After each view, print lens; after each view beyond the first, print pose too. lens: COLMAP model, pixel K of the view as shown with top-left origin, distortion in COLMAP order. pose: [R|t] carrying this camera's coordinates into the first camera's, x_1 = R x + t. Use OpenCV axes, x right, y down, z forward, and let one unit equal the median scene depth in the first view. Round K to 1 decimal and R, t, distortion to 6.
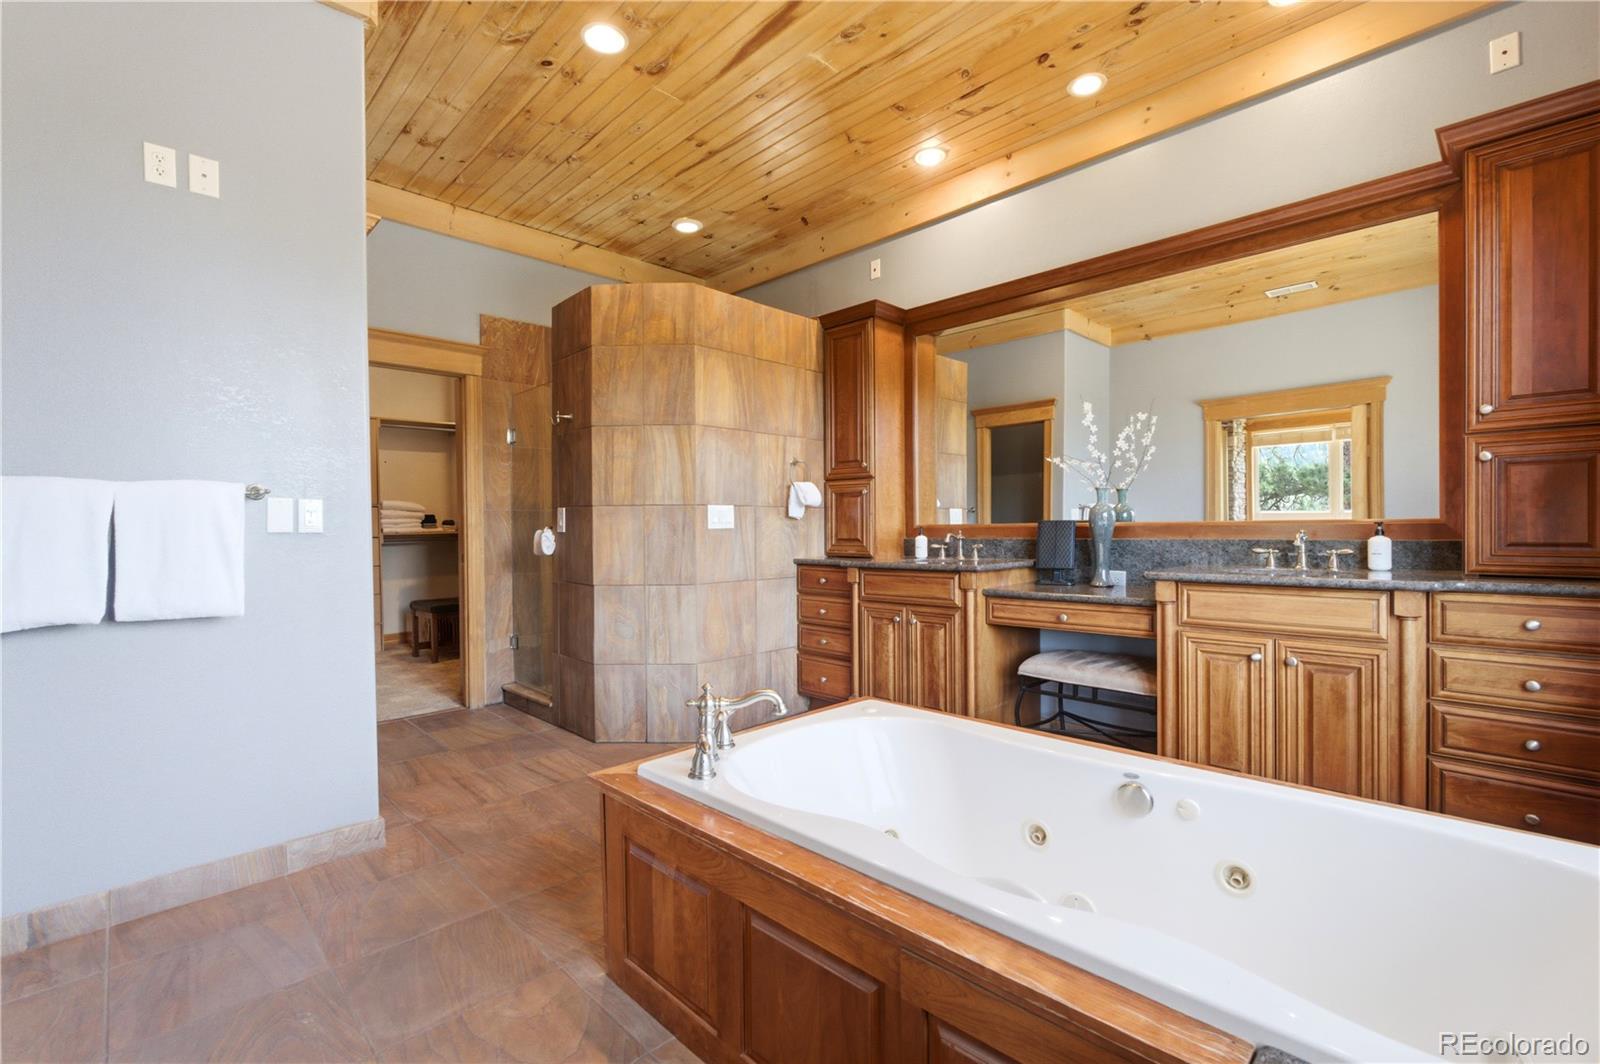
lens RADIAL K [[693.7, 0, 798.0], [0, 693.7, 531.8], [0, 0, 1]] dist [-0.008145, 0.002124]
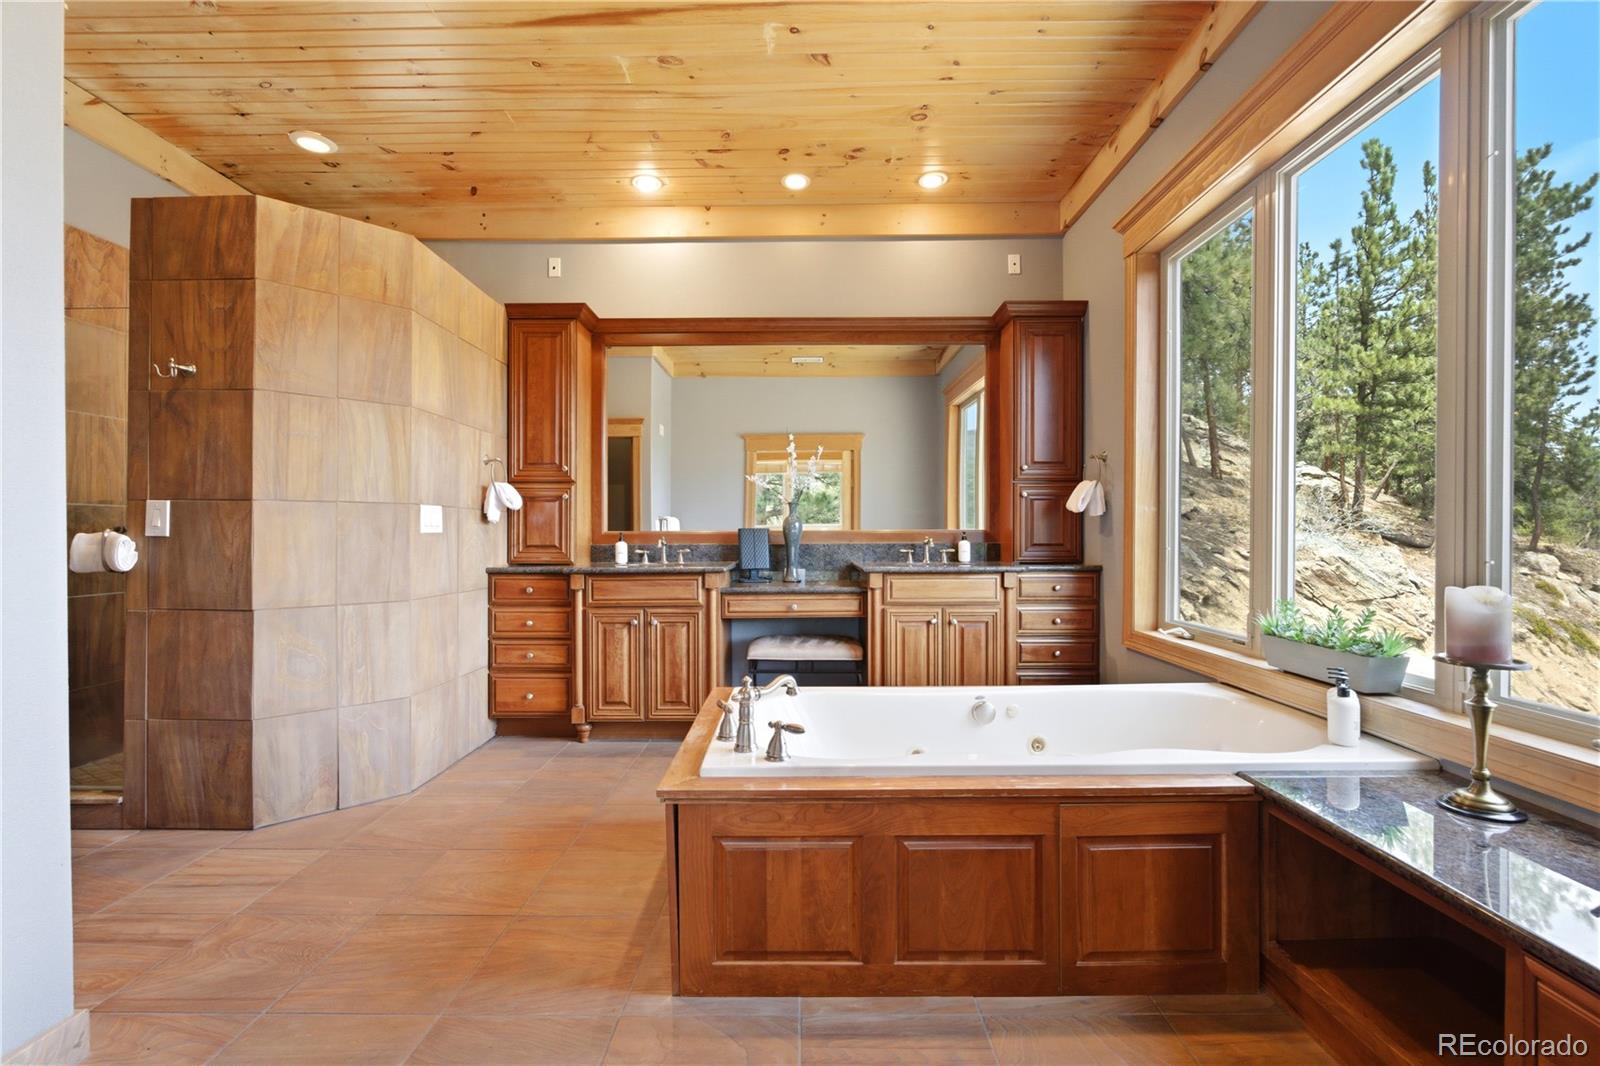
lens RADIAL K [[693.7, 0, 793.9], [0, 693.7, 534.1], [0, 0, 1]] dist [-0.008145, 0.002124]
pose [[0.713090, 0.007366, 0.701033, -0.397994], [0.000875, 0.999935, -0.011397, 0.006859], [-0.701072, 0.008741, 0.713037, 0.094657]]
